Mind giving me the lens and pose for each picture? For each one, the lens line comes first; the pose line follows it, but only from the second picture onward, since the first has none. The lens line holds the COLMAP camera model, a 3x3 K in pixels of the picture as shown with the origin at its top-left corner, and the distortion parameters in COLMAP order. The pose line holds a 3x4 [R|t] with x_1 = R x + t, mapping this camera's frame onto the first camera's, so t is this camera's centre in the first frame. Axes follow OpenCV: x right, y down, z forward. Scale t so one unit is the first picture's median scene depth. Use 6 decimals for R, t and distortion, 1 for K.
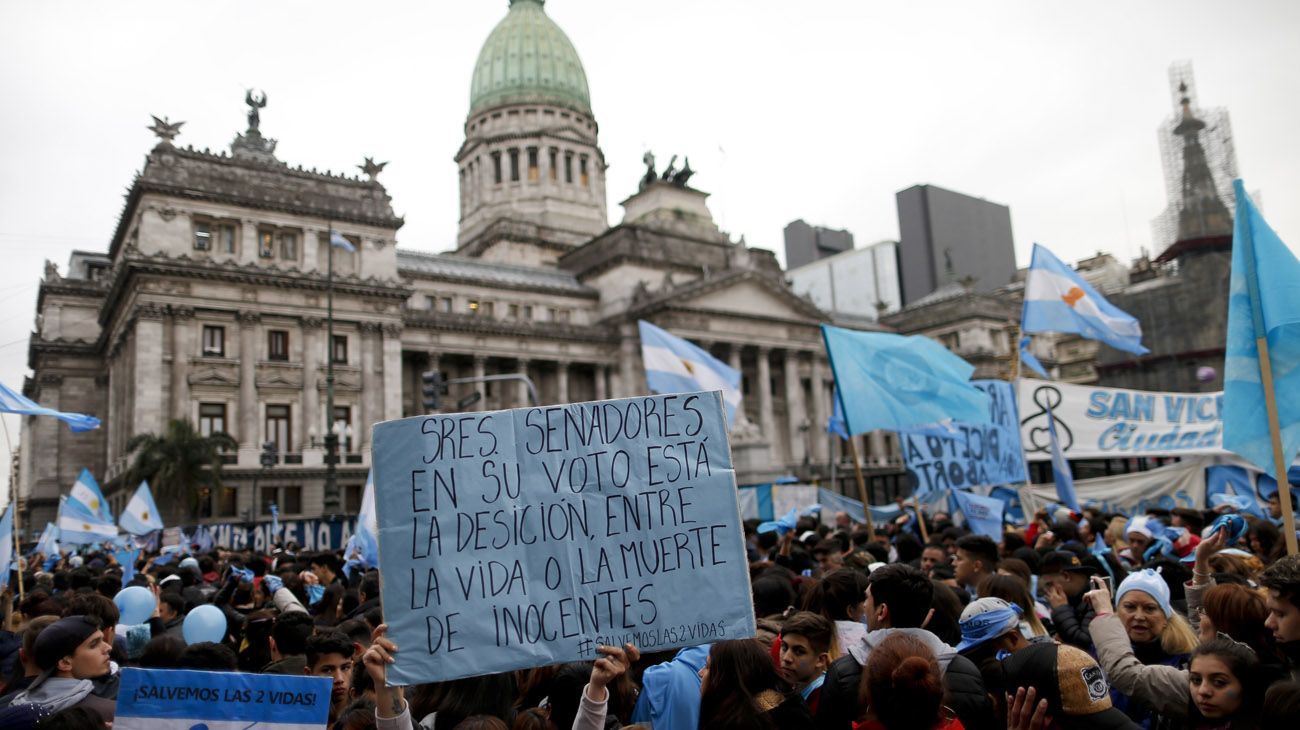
lens RADIAL K [[873.9, 0, 651.7], [0, 873.9, 400.8], [0, 0, 1]] dist [-0.027594, 0.003731]
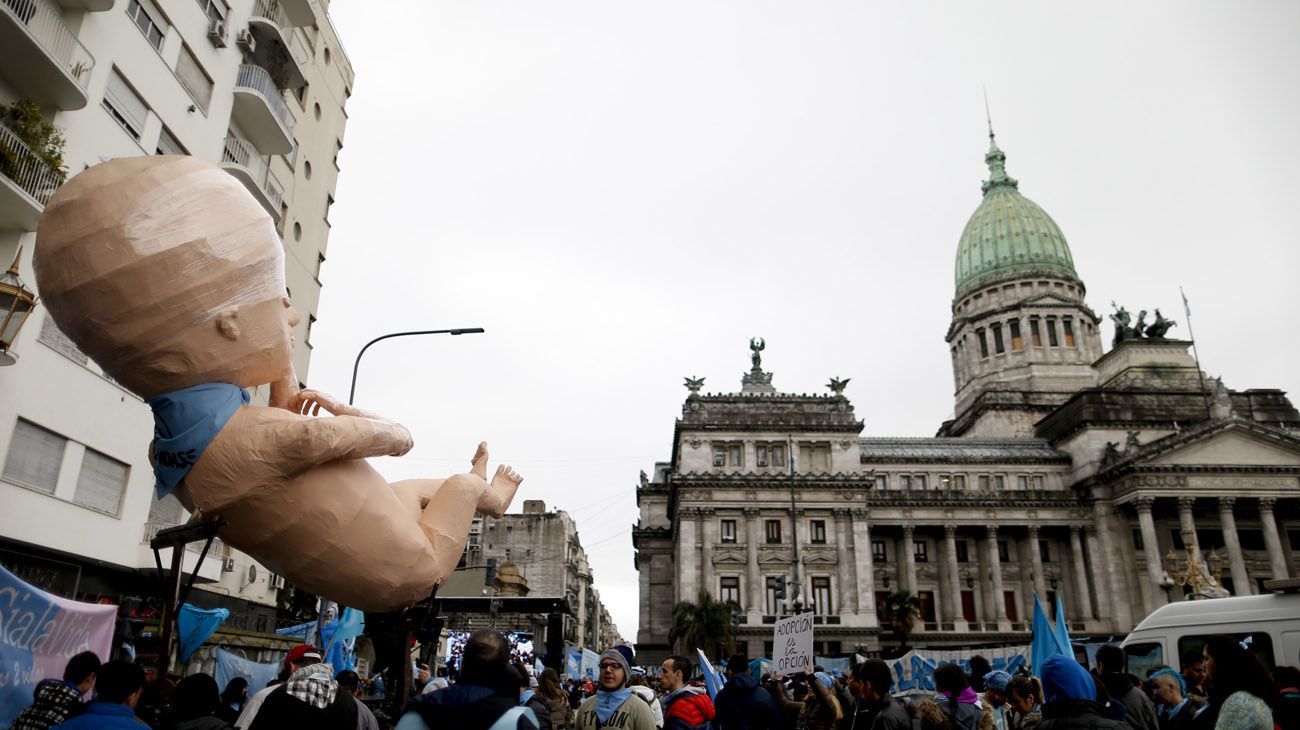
lens RADIAL K [[873.9, 0, 651.7], [0, 873.9, 400.8], [0, 0, 1]] dist [-0.027594, 0.003731]
pose [[0.801376, -0.127744, -0.584361, 0.197482], [0.028309, 0.983935, -0.176270, -0.026649], [0.597491, 0.124715, 0.792118, -0.167429]]
